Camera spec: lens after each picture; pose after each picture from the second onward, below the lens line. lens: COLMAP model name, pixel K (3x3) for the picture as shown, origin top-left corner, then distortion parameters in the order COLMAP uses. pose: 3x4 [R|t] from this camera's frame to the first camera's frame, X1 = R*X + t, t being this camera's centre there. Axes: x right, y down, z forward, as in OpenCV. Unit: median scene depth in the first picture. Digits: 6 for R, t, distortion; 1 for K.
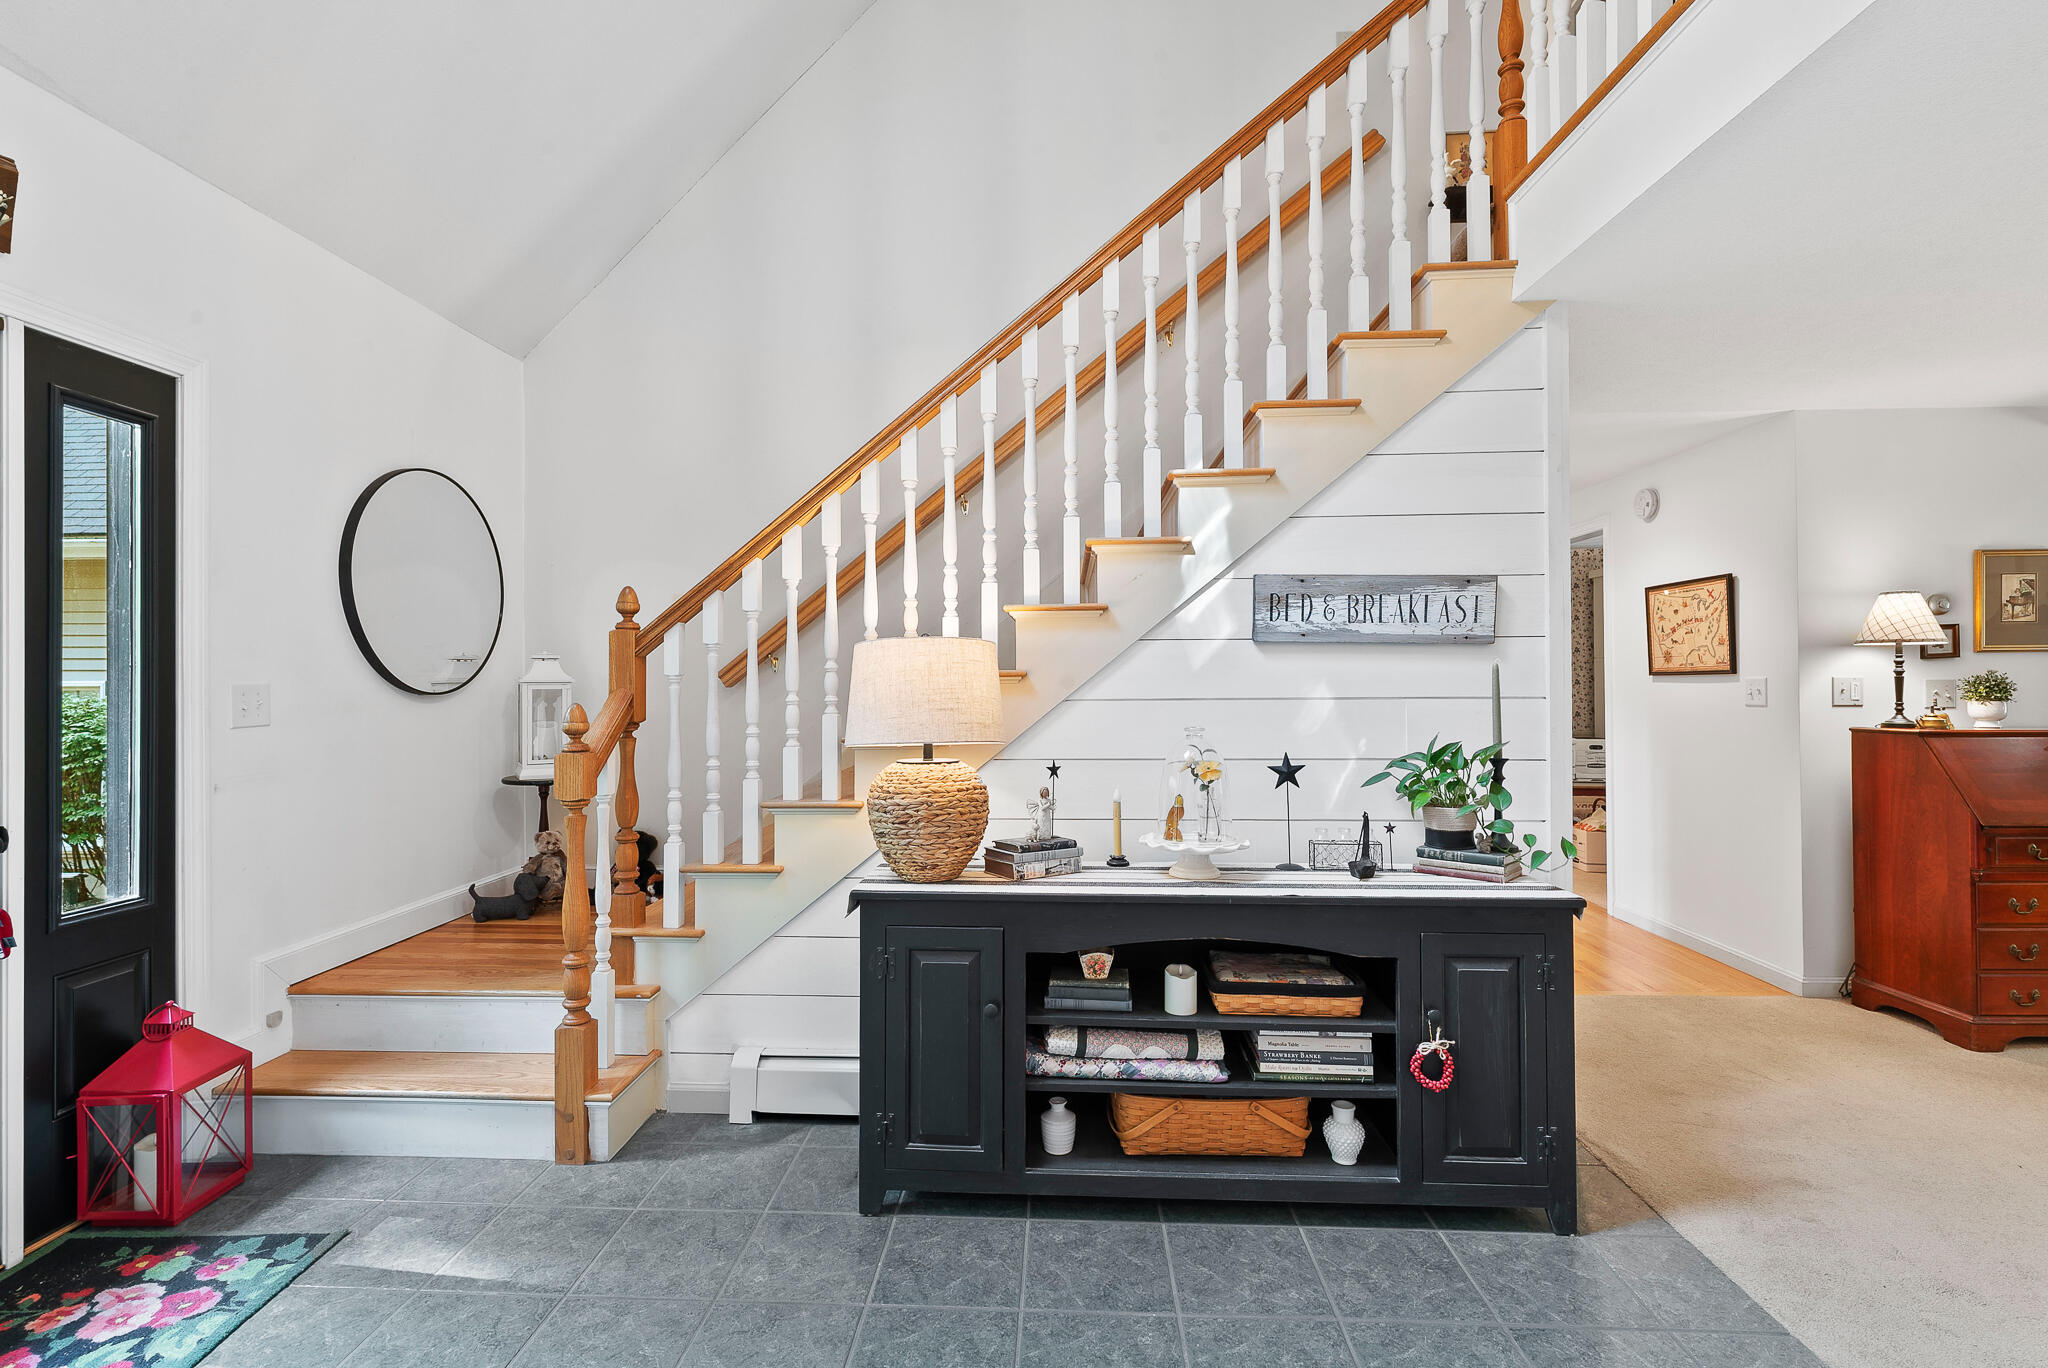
lens RADIAL K [[914.2, 0, 1021.0], [0, 914.2, 679.6], [0, 0, 1]] dist [-0.002856, -0.000626]
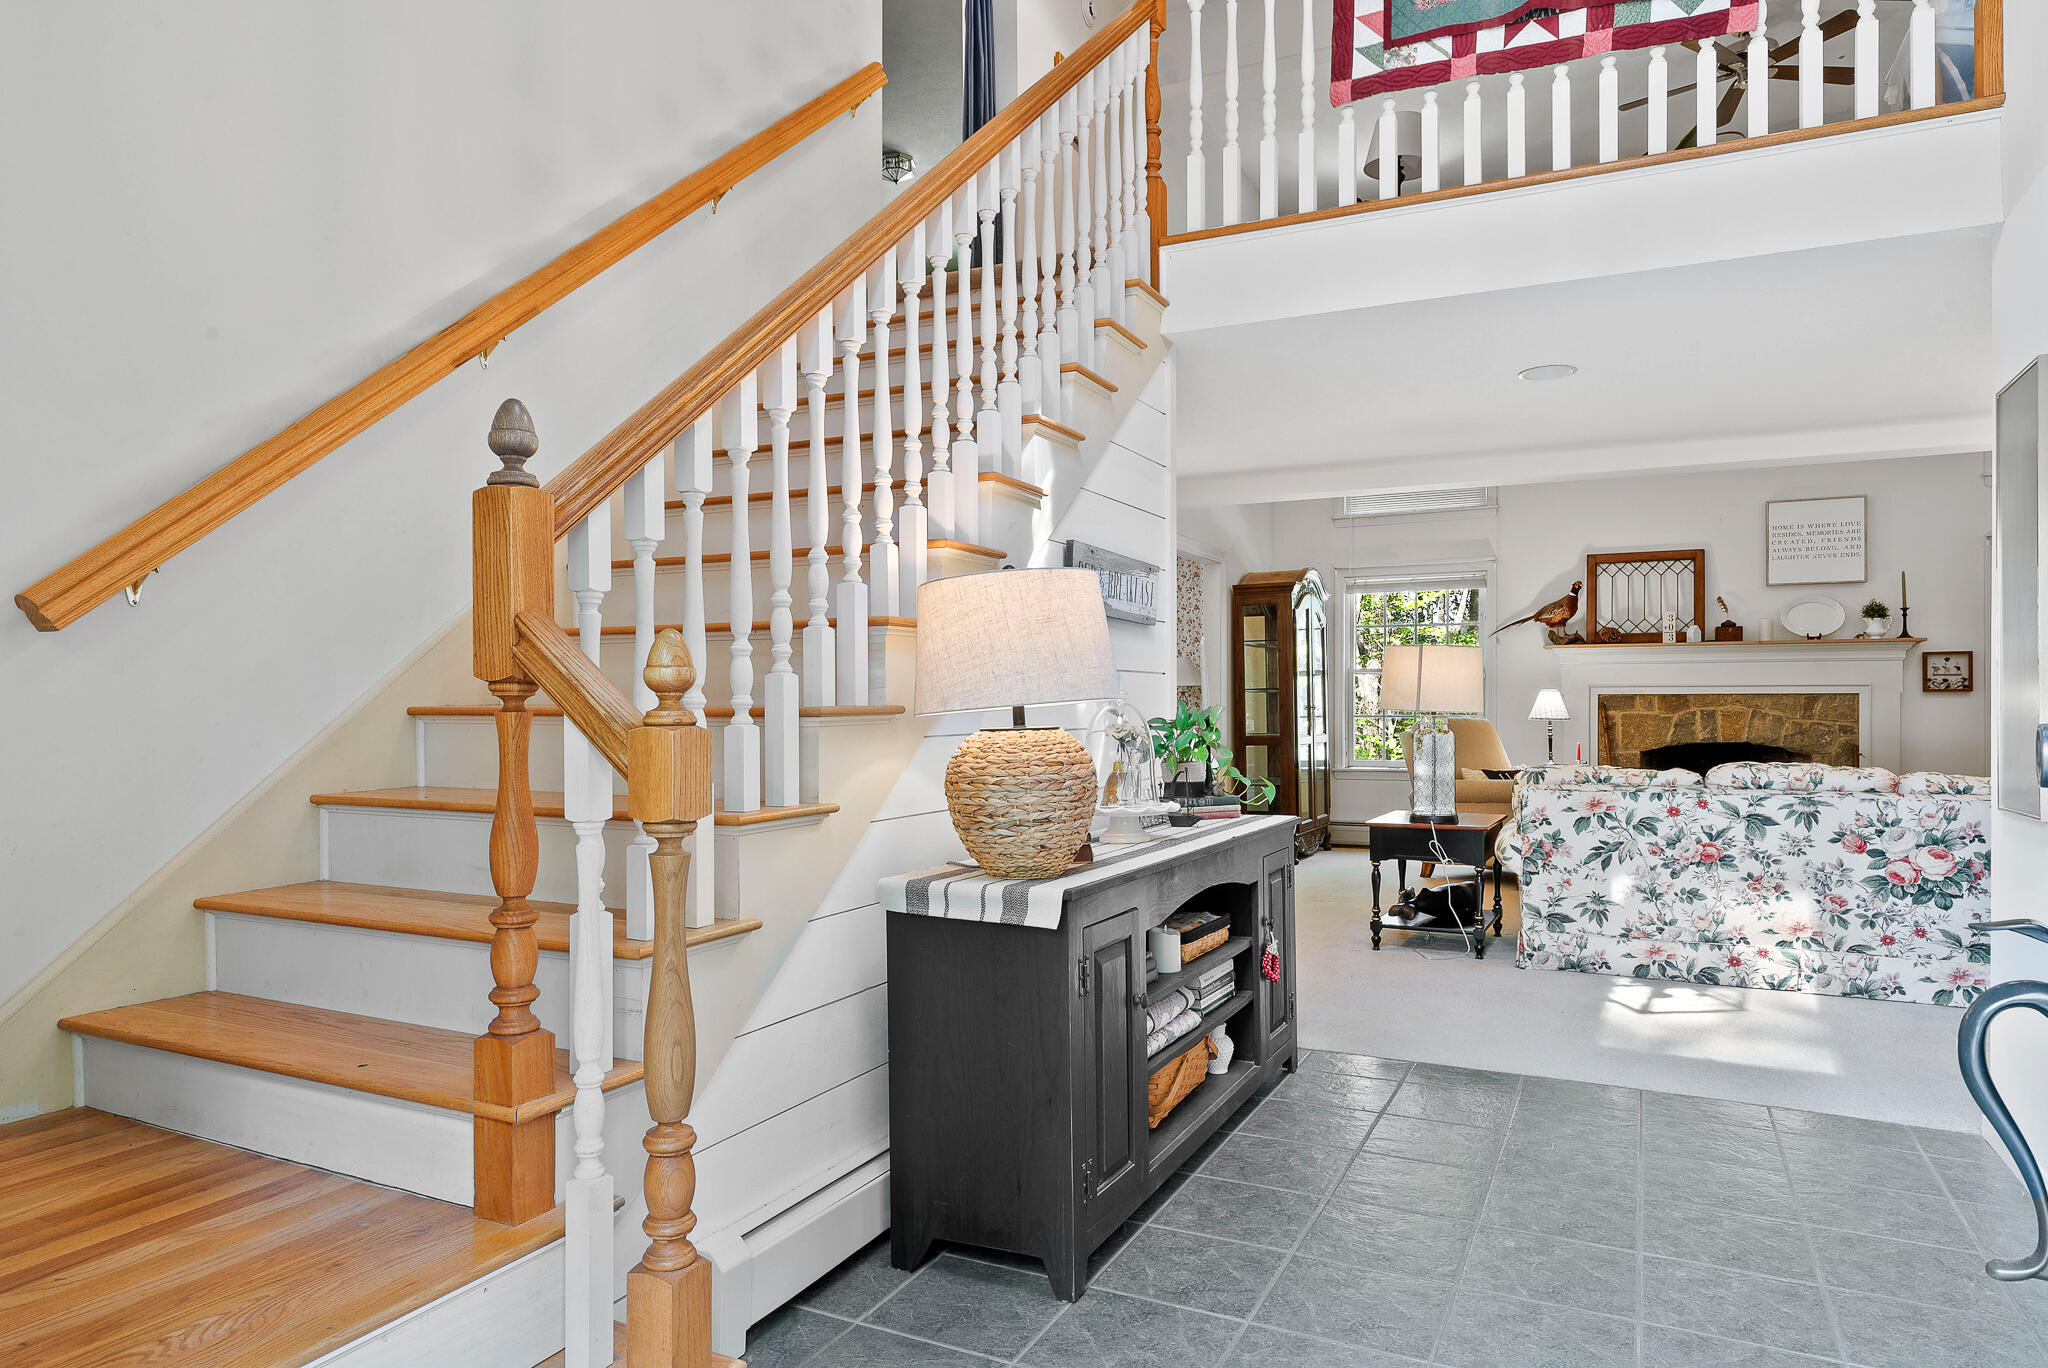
lens RADIAL K [[1233.0, 0, 1026.6], [0, 1233.0, 701.4], [0, 0, 1]] dist [-0.000921, 0.000222]
pose [[0.402281, 0.005366, 0.915500, -0.970709], [-0.011053, 0.999938, -0.001004, 0.059673], [-0.915449, -0.009716, 0.402316, 0.513953]]
